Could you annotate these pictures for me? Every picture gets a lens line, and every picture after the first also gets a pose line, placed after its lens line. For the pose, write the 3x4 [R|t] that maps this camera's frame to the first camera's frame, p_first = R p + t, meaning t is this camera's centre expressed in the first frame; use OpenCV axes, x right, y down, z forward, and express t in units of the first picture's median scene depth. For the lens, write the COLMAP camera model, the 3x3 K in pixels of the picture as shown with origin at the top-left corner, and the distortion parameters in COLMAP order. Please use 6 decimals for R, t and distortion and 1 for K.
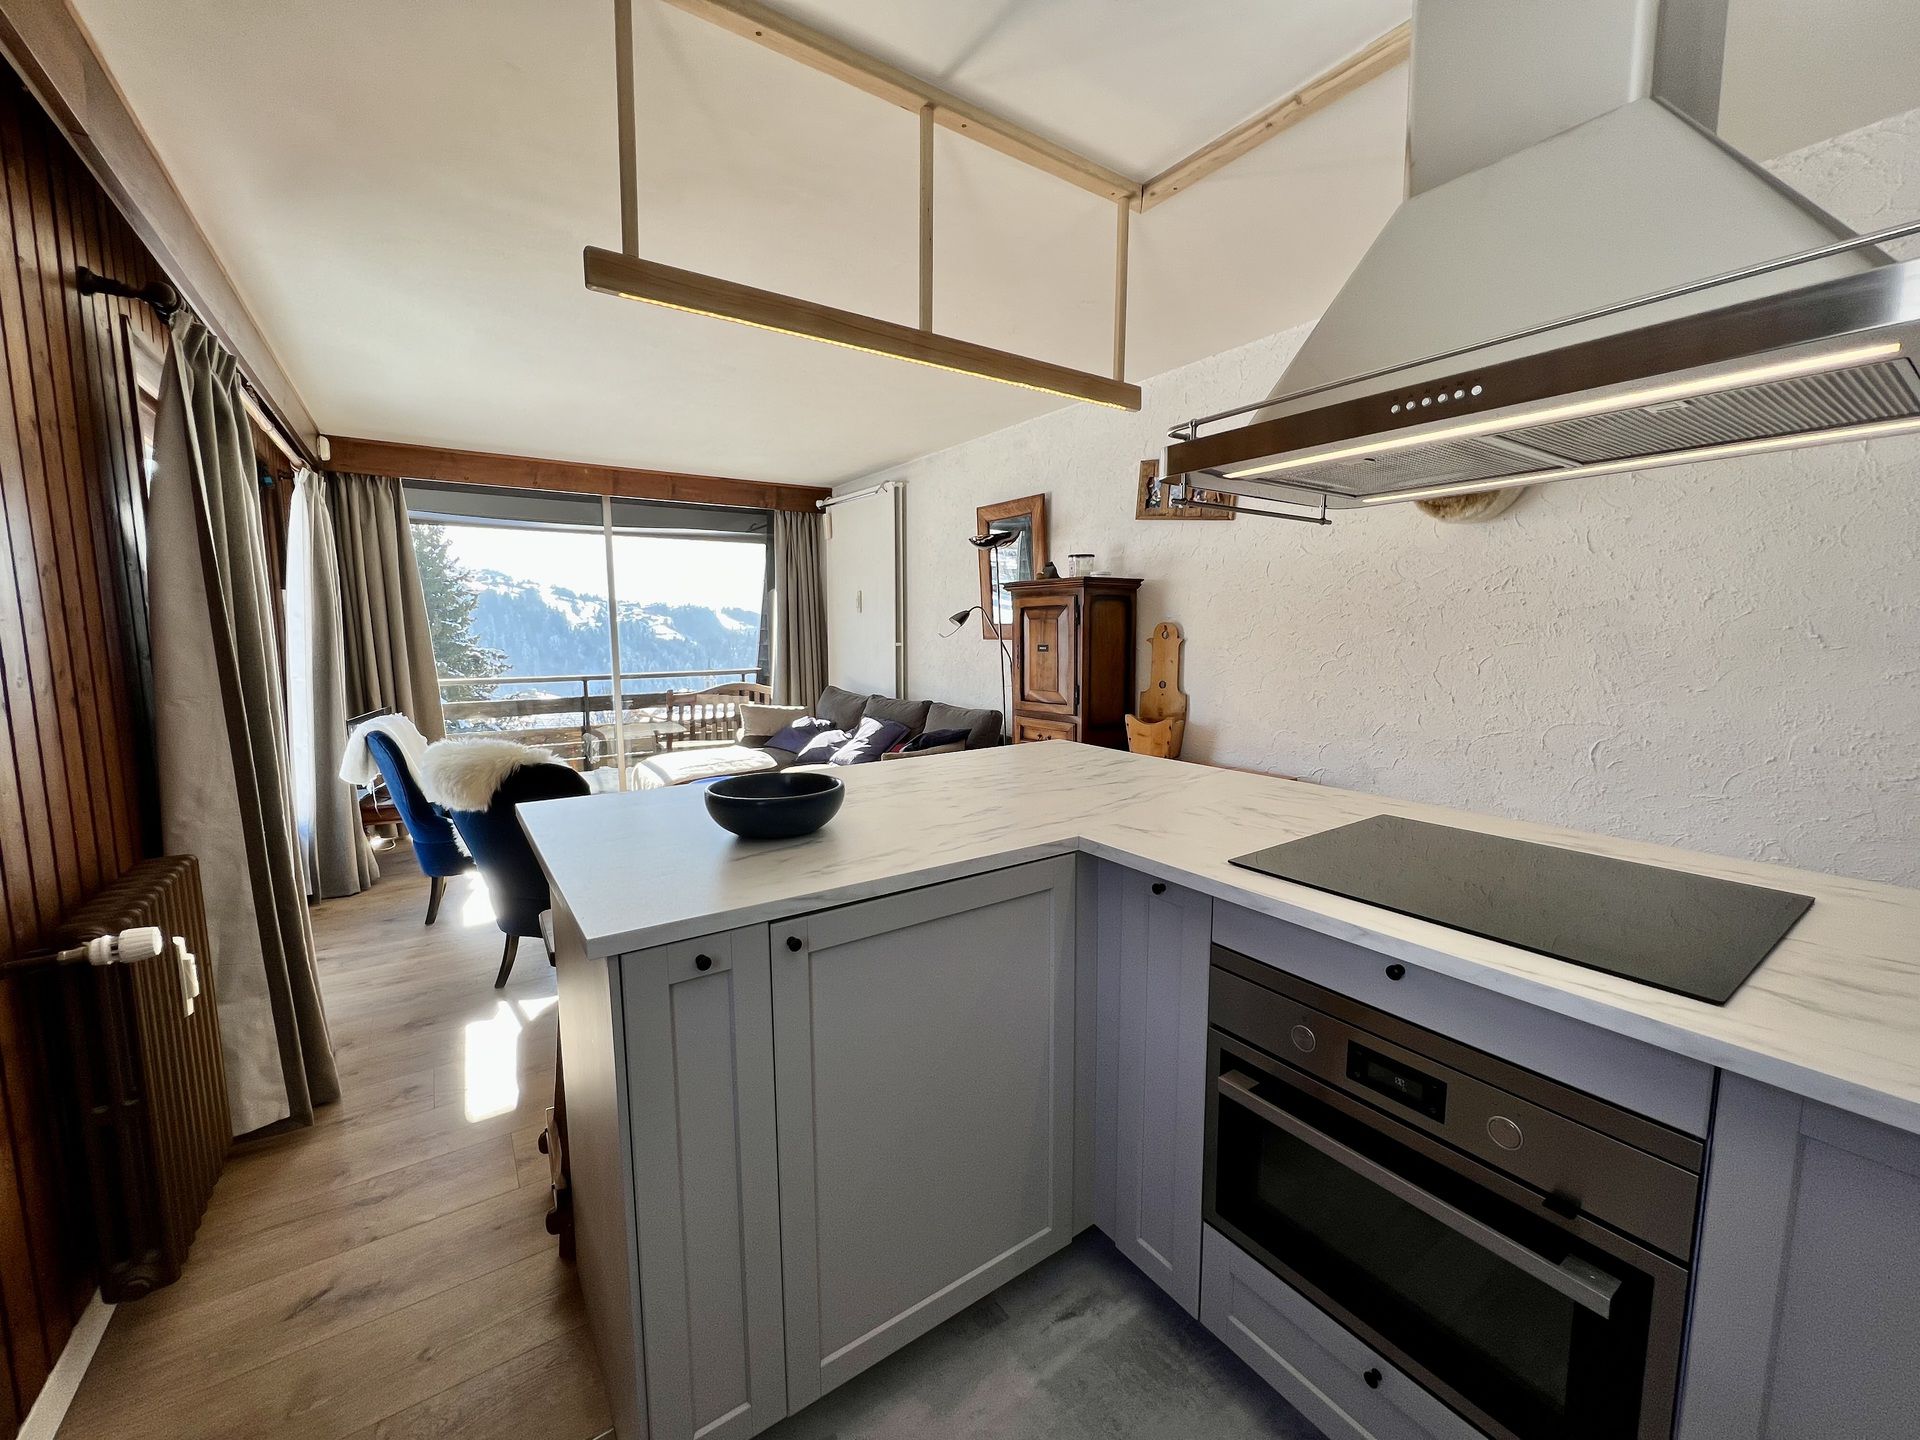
lens RADIAL K [[763.4, 0, 956.6], [0, 763.4, 716.3], [0, 0, 1]] dist [-0.000074, -0.000201]
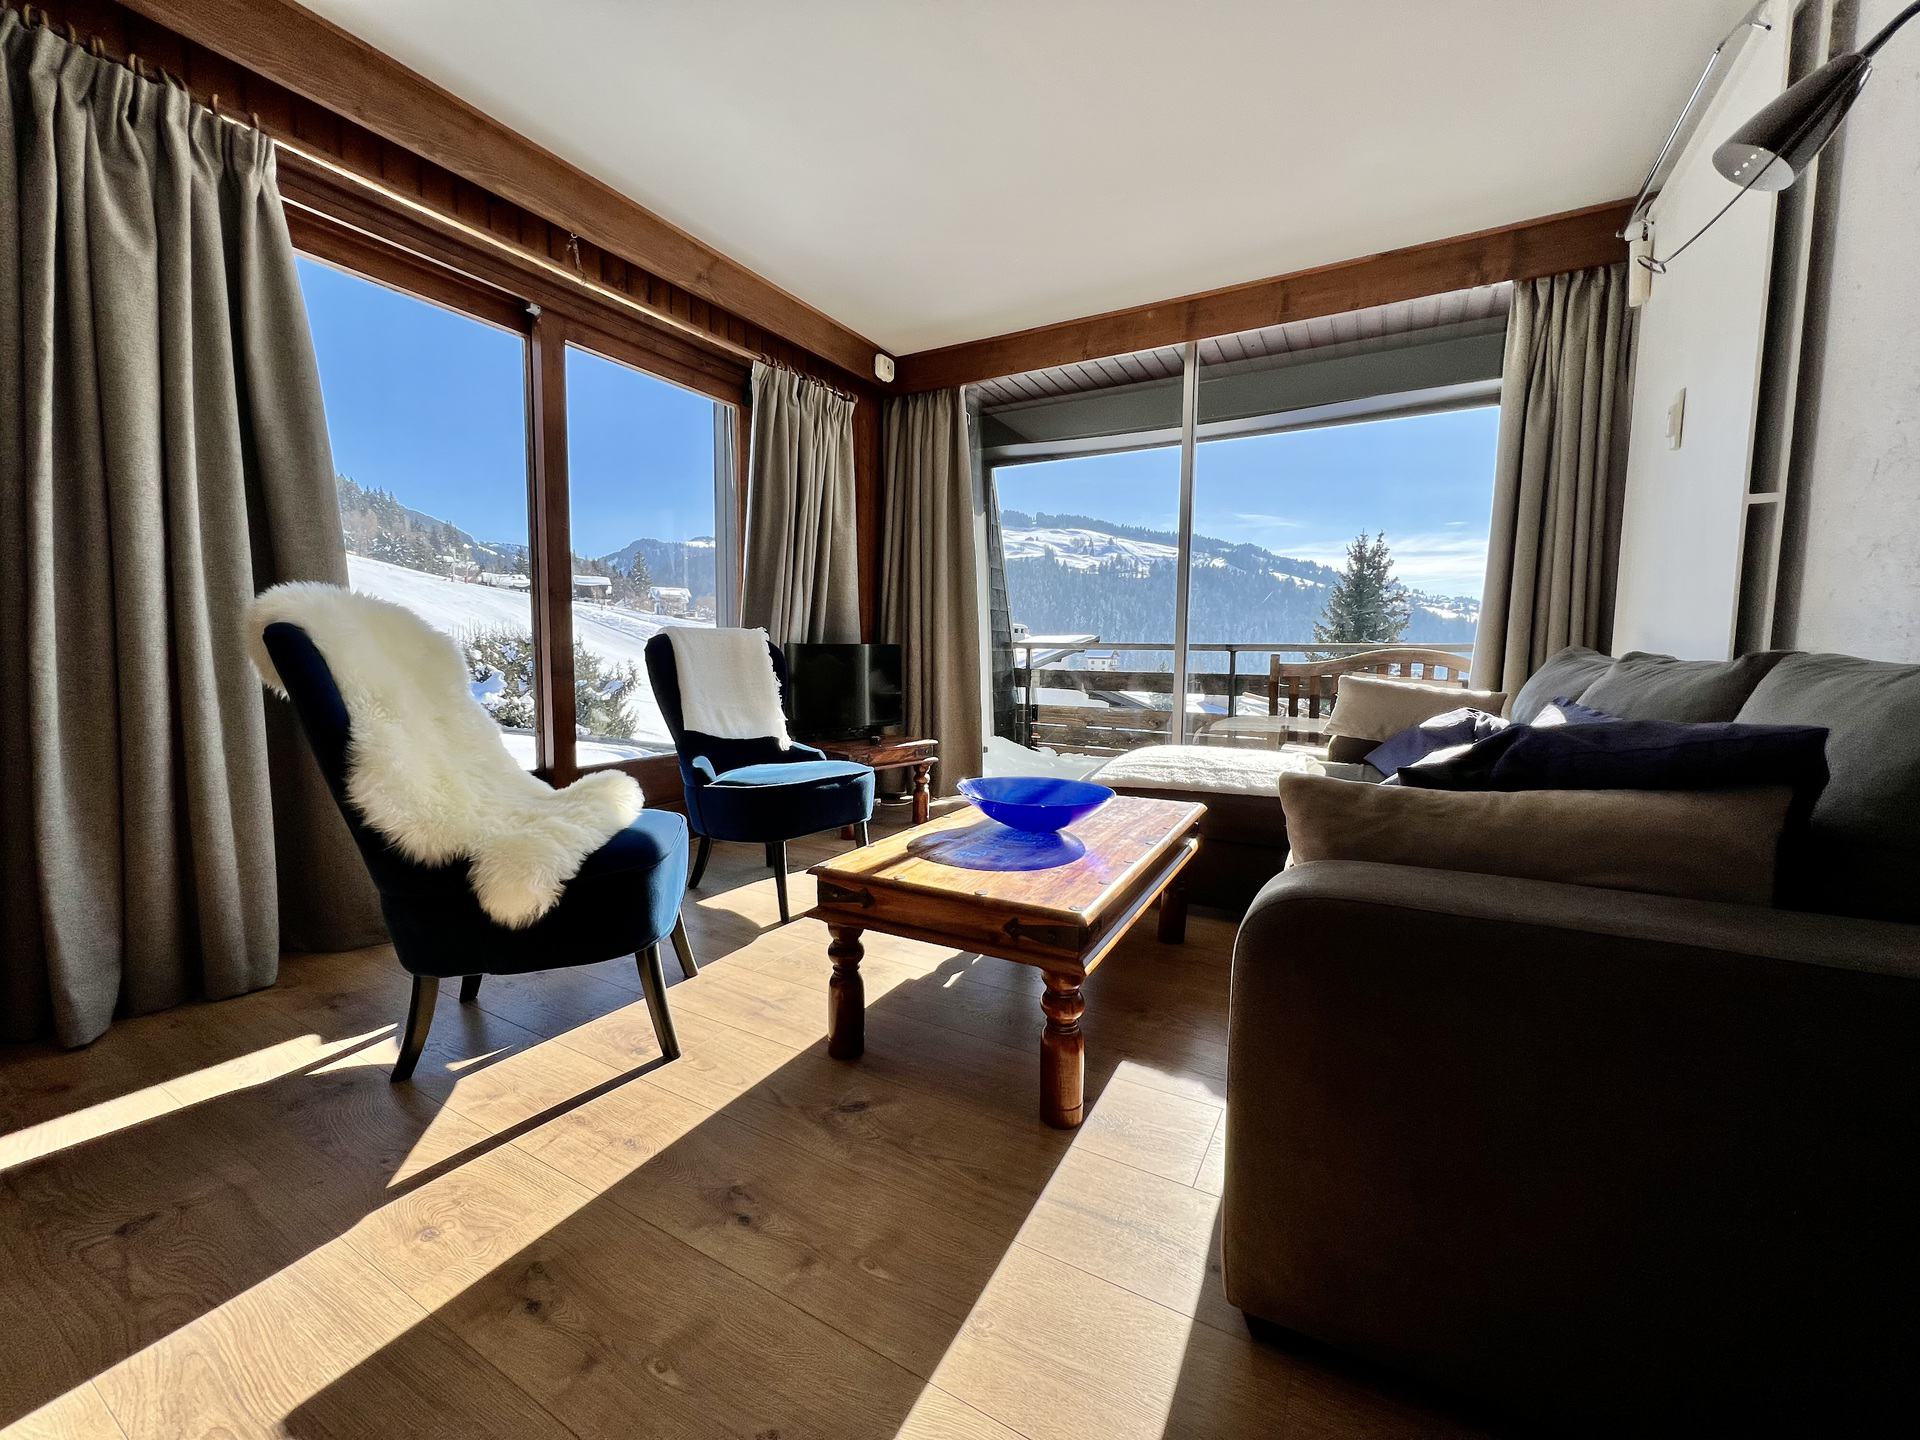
lens RADIAL K [[763.4, 0, 956.6], [0, 763.4, 716.3], [0, 0, 1]] dist [-0.000074, -0.000201]
pose [[0.431633, 0.085791, -0.897961, 0.063817], [-0.119231, 0.992159, 0.037479, 0.021041], [0.894135, 0.090887, 0.438477, 0.499014]]
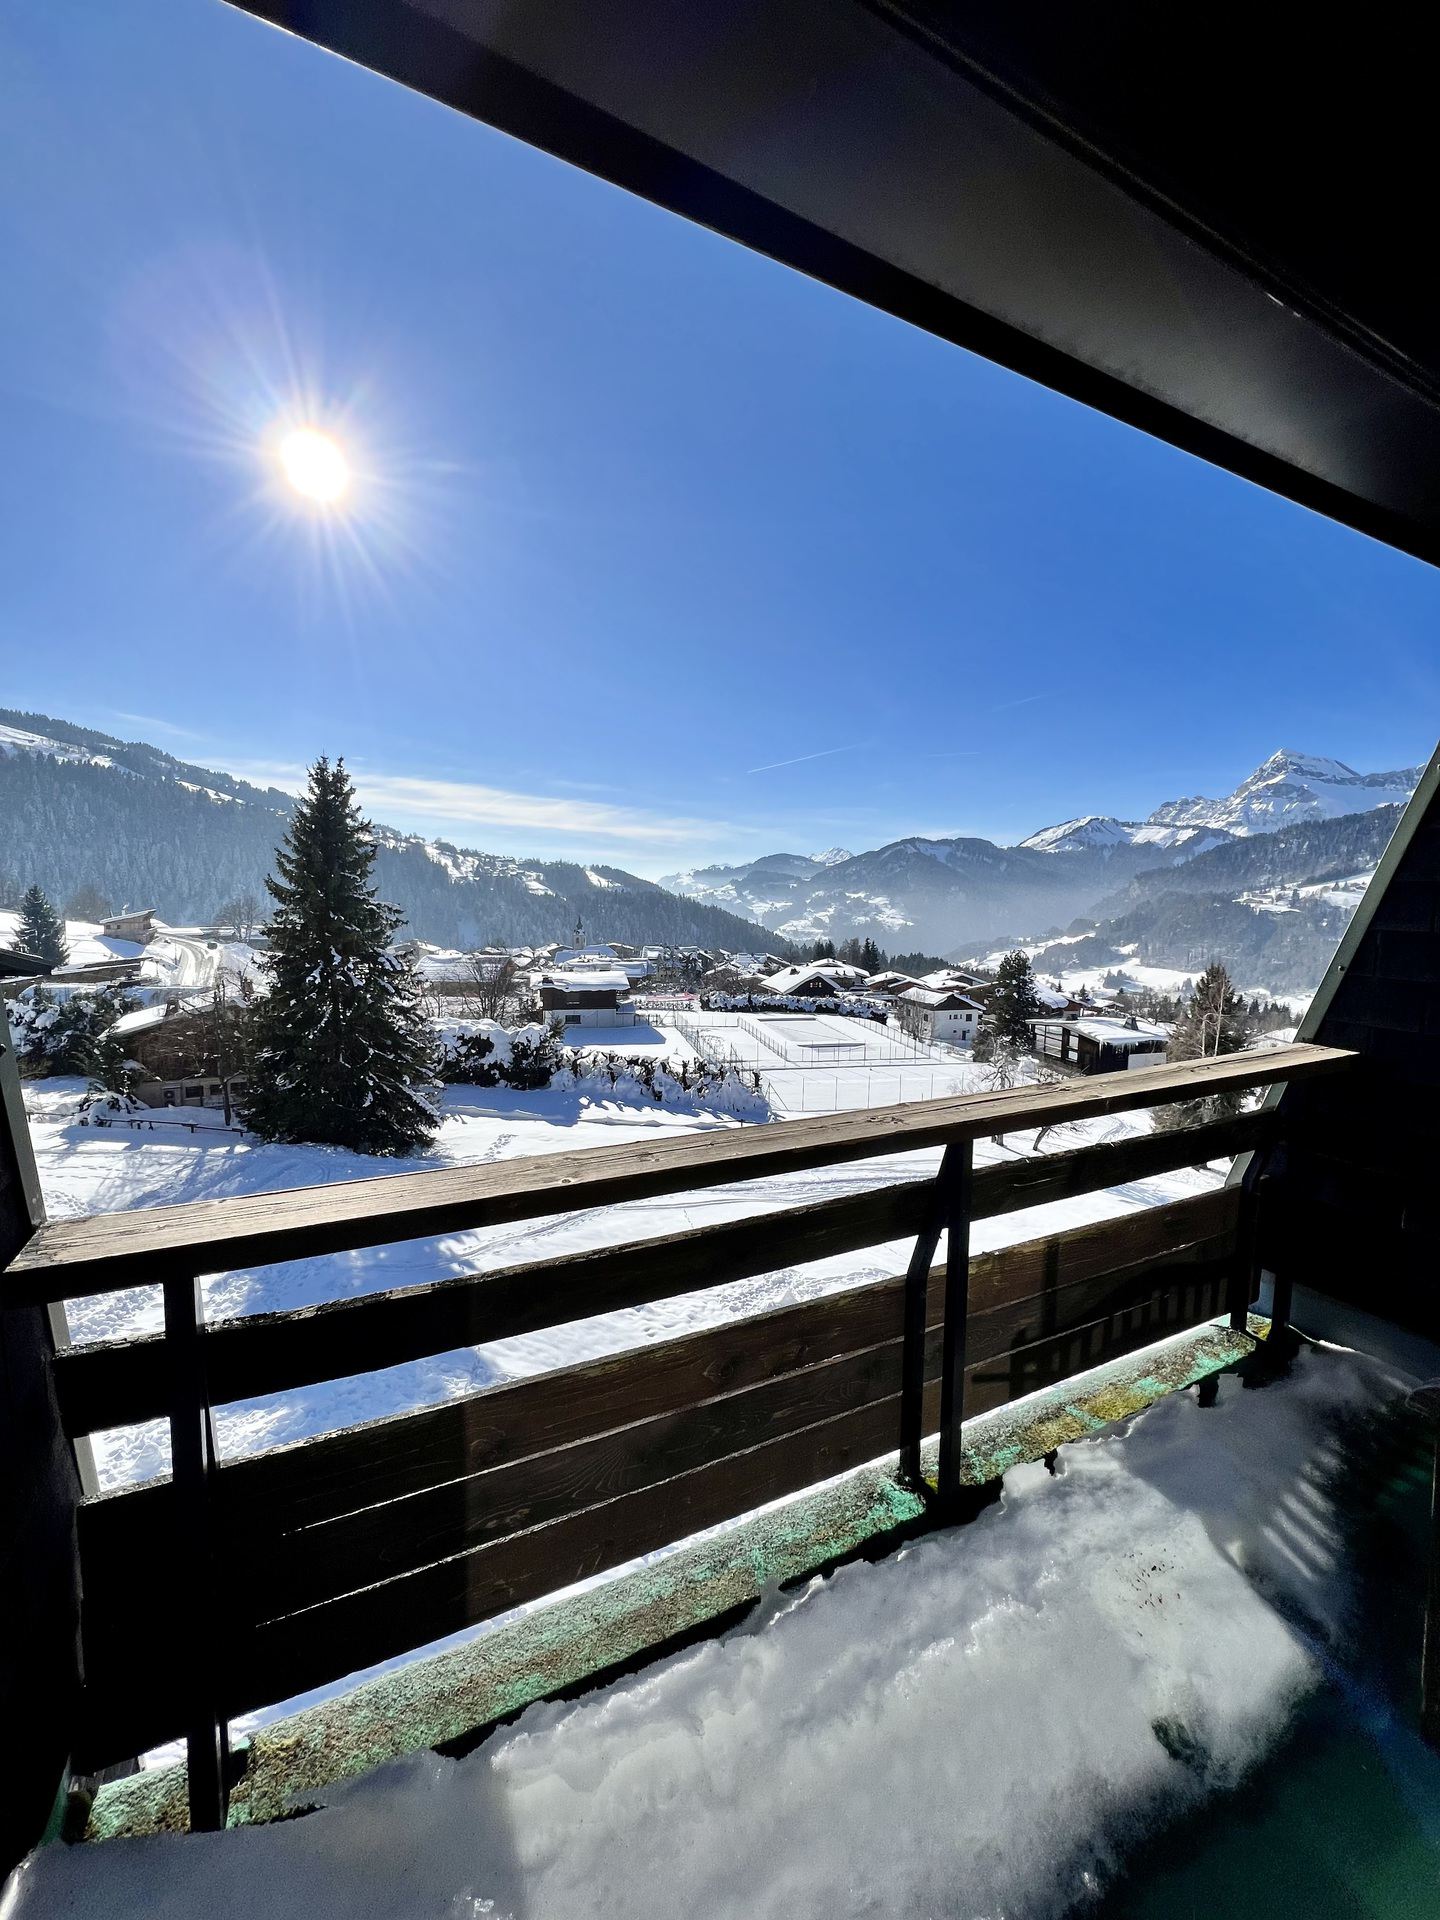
lens RADIAL K [[763.4, 0, 722.9], [0, 763.4, 961.3], [0, 0, 1]] dist [-0.000074, -0.000201]
pose [[0.991978, 0.037940, -0.120580, -0.594569], [-0.040557, 0.998990, -0.019330, -0.105015], [0.119725, 0.024065, 0.992515, 0.820799]]
